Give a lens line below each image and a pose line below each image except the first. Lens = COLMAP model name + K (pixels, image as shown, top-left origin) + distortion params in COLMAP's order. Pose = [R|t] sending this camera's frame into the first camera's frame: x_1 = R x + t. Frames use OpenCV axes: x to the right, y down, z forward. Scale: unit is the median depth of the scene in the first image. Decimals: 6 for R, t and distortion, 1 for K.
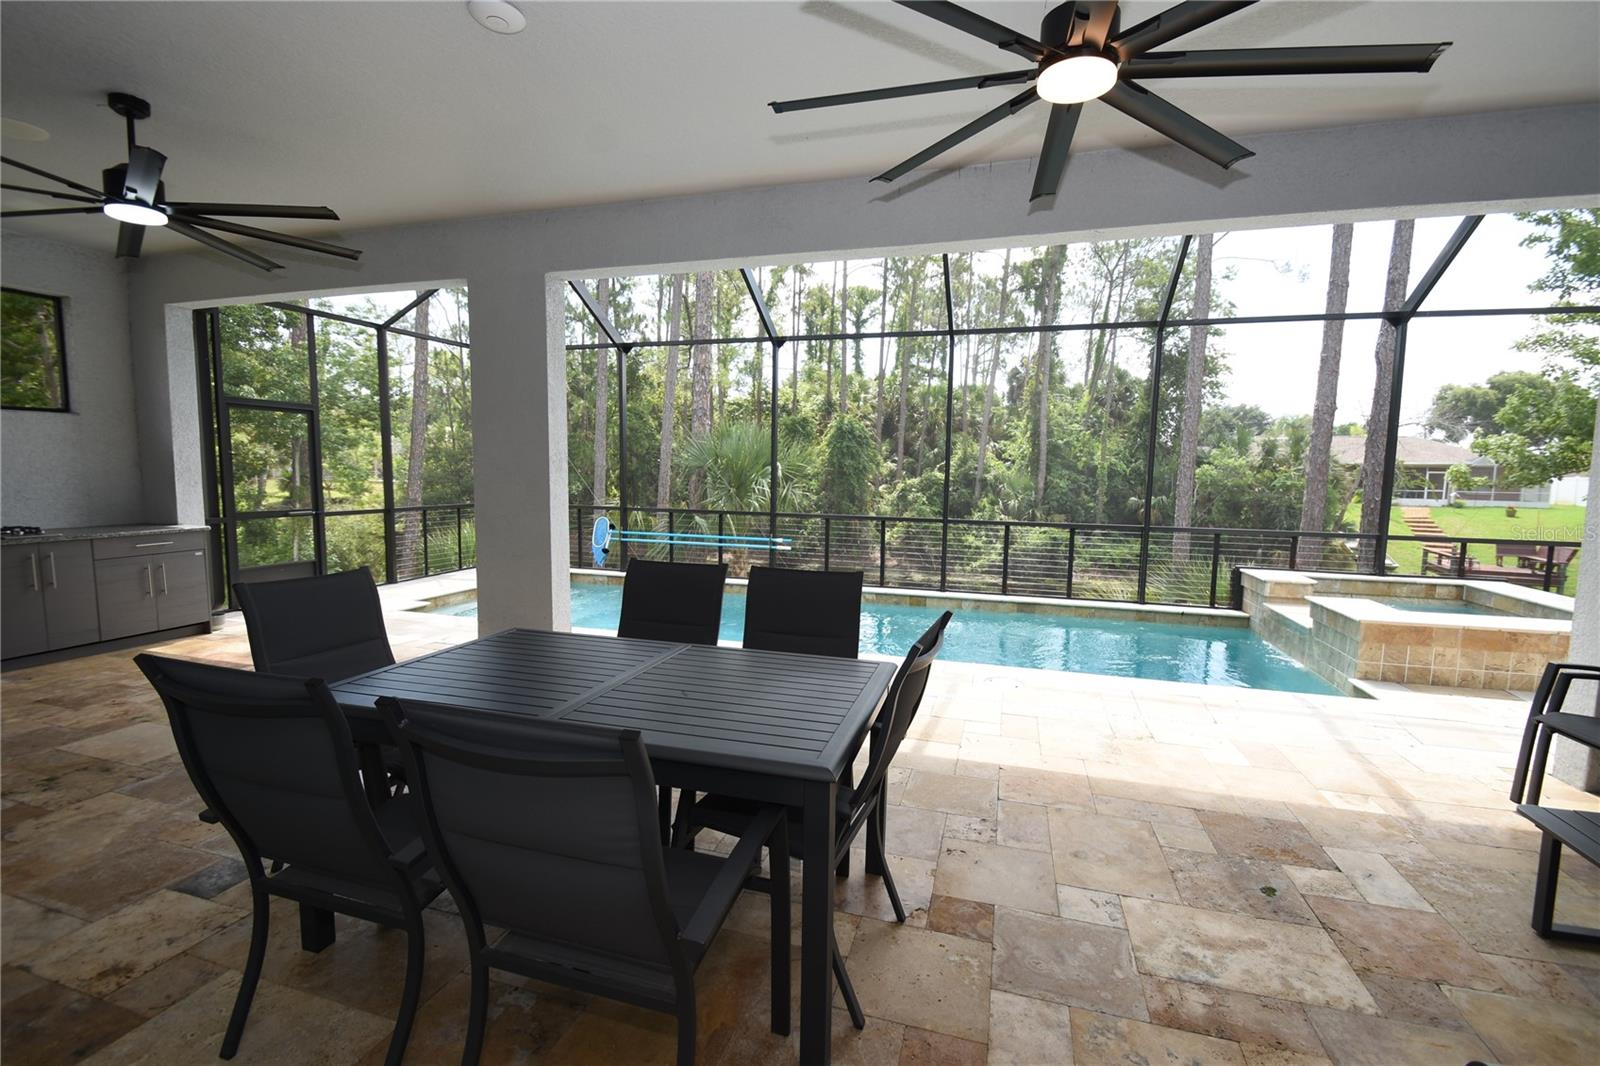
lens RADIAL K [[701.8, 0, 796.8], [0, 701.8, 540.6], [0, 0, 1]] dist [0.014811, -0.016151]
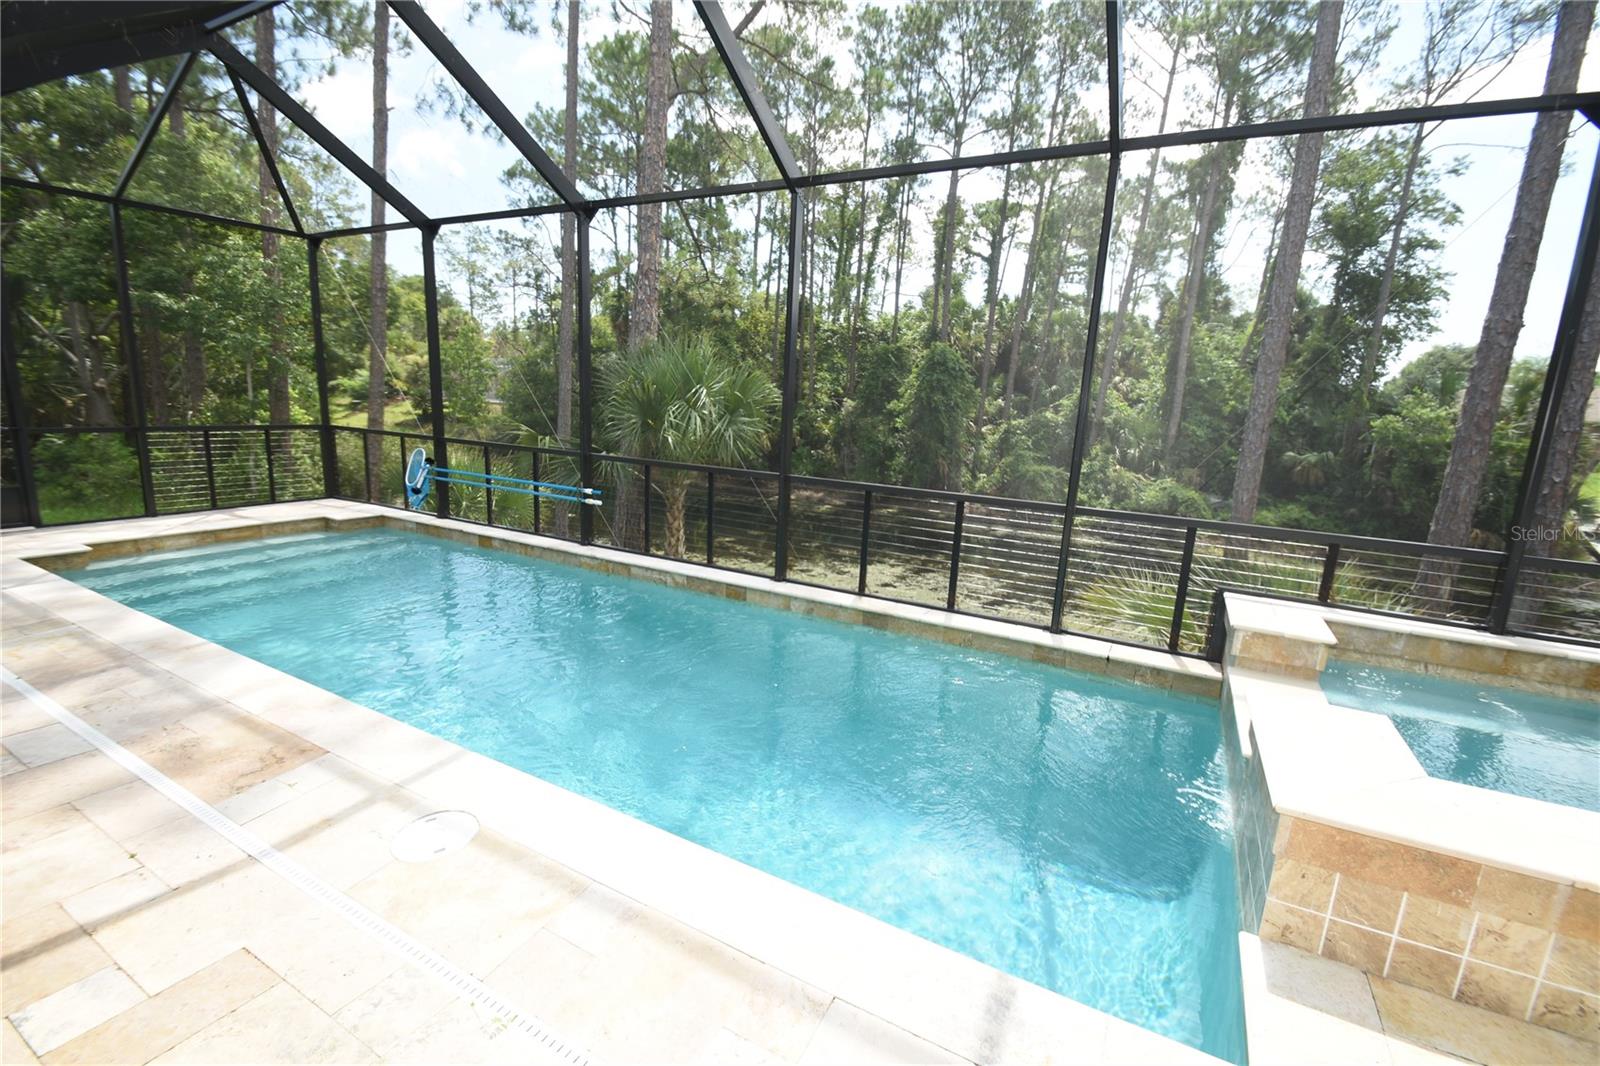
lens RADIAL K [[701.8, 0, 796.8], [0, 701.8, 540.6], [0, 0, 1]] dist [0.014811, -0.016151]
pose [[0.979063, 0.070642, -0.190907, 0.408658], [-0.052900, 0.993927, 0.096492, -0.039165], [0.196564, -0.084372, 0.976854, 0.392103]]
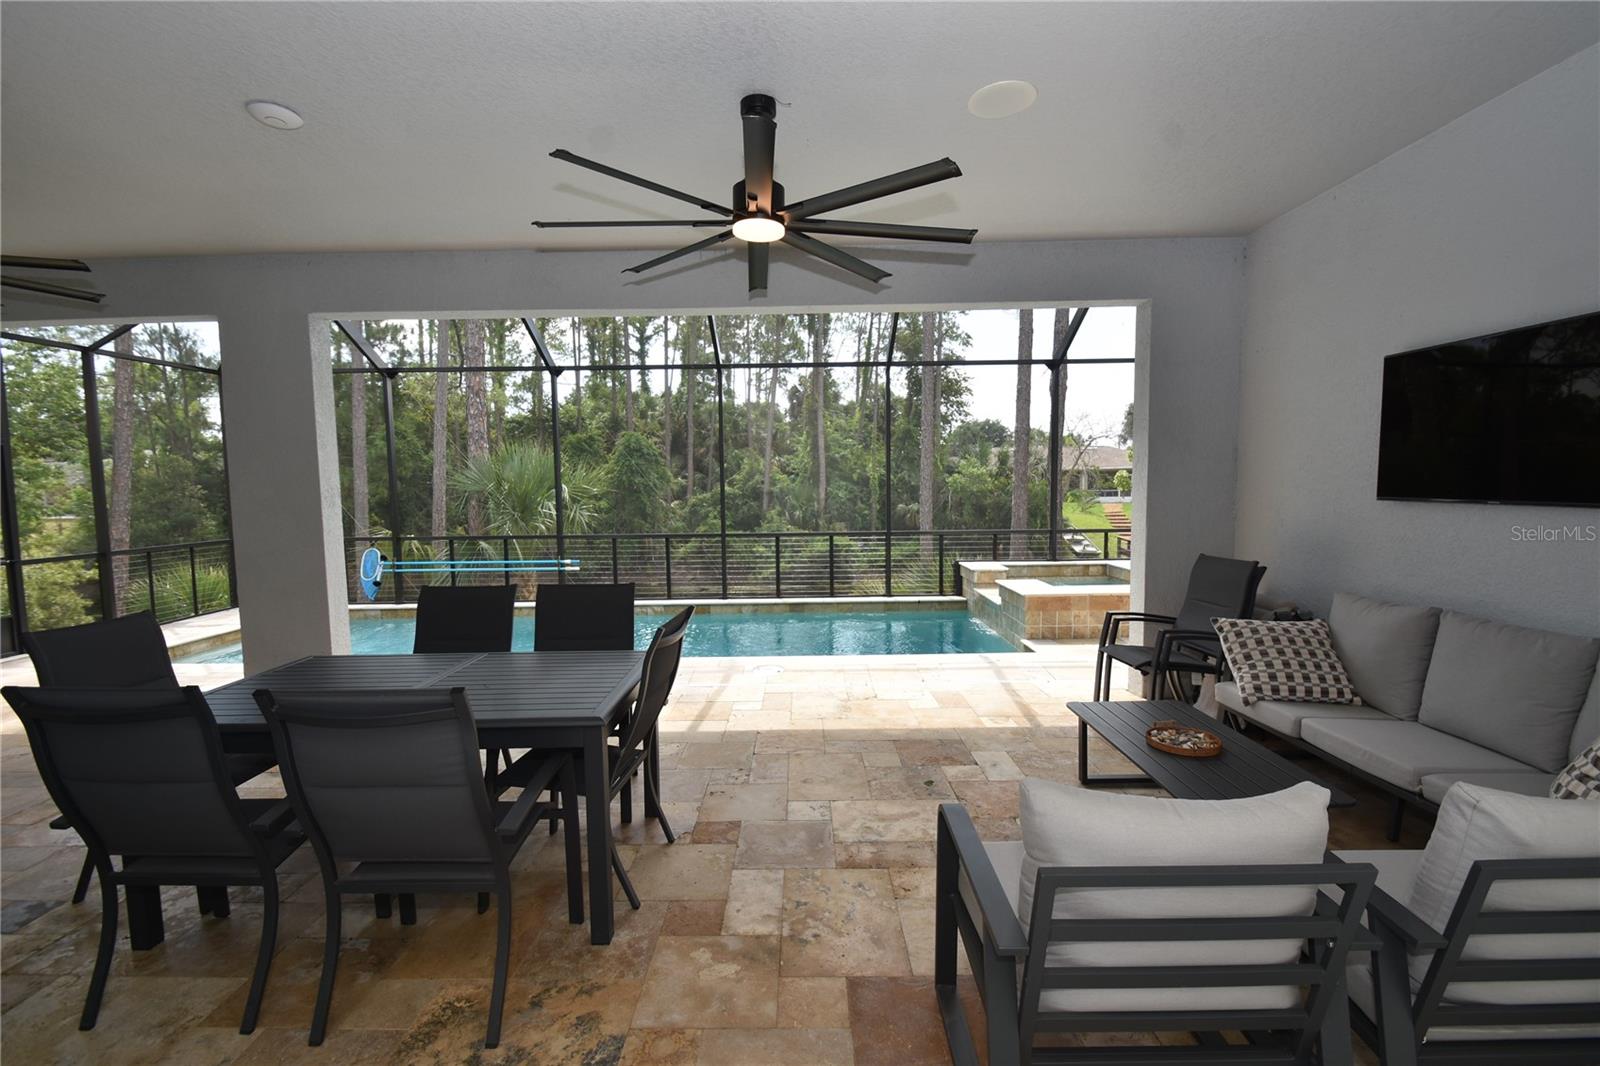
lens RADIAL K [[701.8, 0, 796.8], [0, 701.8, 540.6], [0, 0, 1]] dist [0.014811, -0.016151]
pose [[0.957711, -0.051610, 0.283065, 0.009046], [0.057364, 0.998280, -0.012073, 0.000745], [-0.281955, 0.027800, 0.959025, -0.109326]]
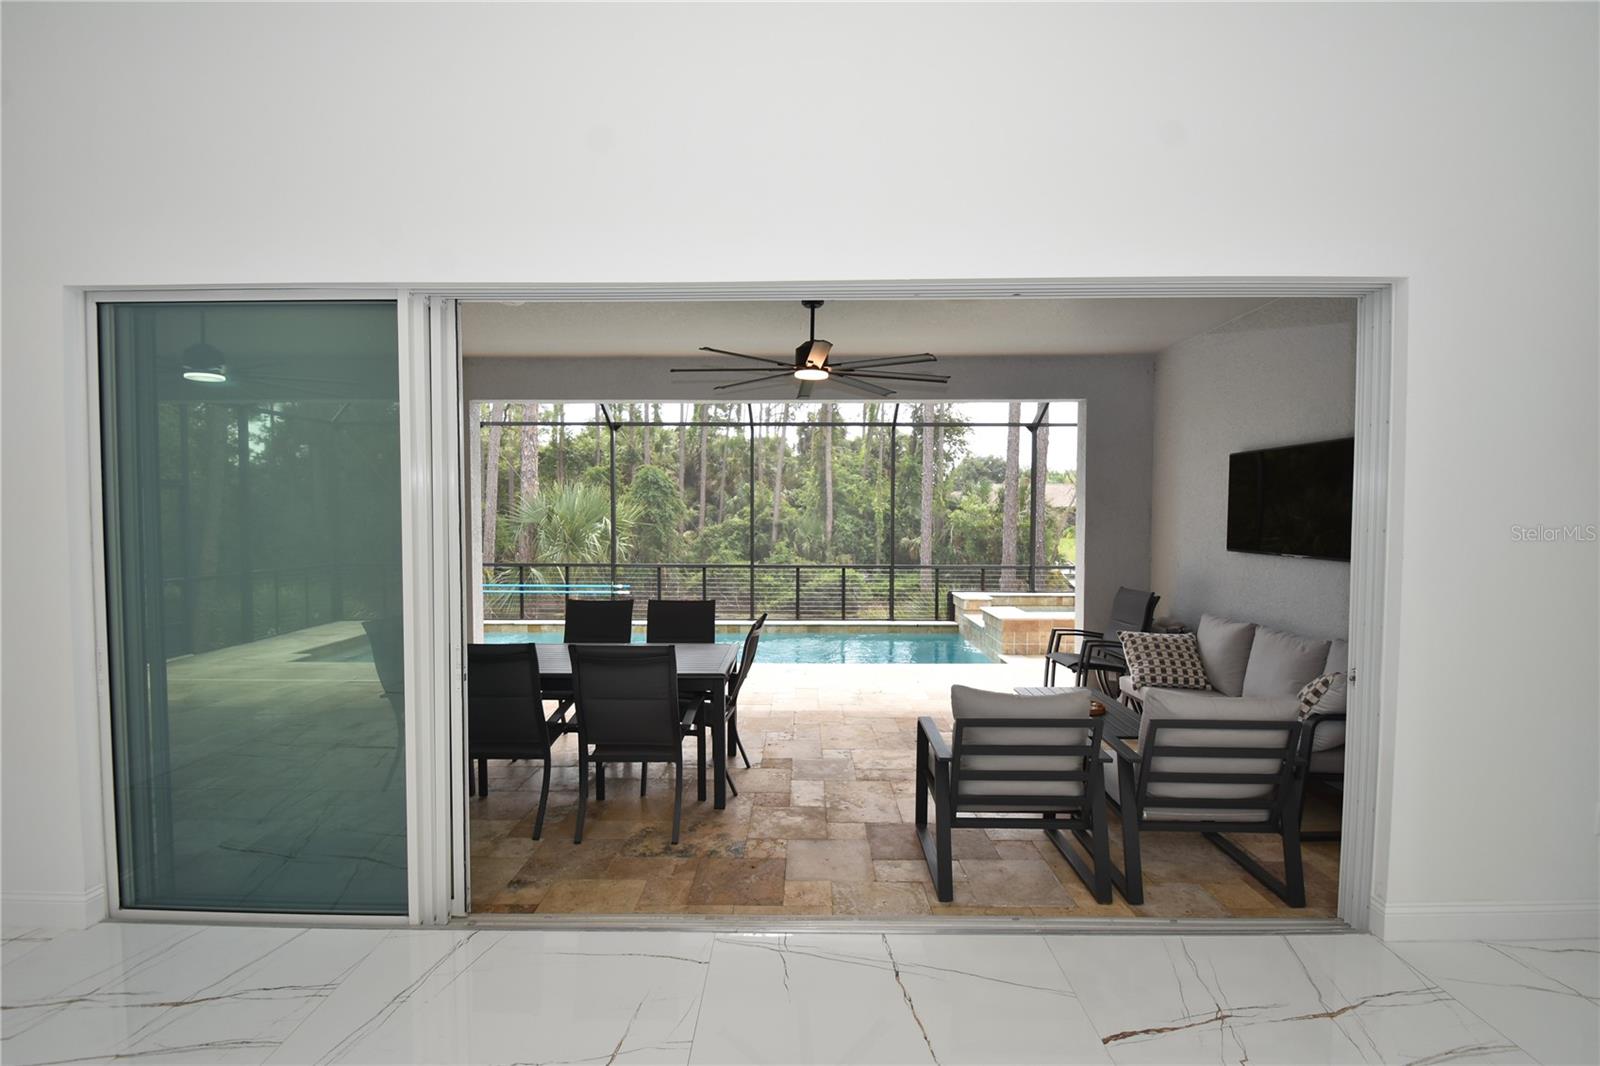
lens RADIAL K [[701.8, 0, 796.8], [0, 701.8, 540.6], [0, 0, 1]] dist [0.014811, -0.016151]
pose [[0.959929, -0.024221, 0.279196, -0.083674], [0.041366, 0.997591, -0.055681, 0.000952], [-0.277174, 0.064999, 0.958619, -0.320210]]
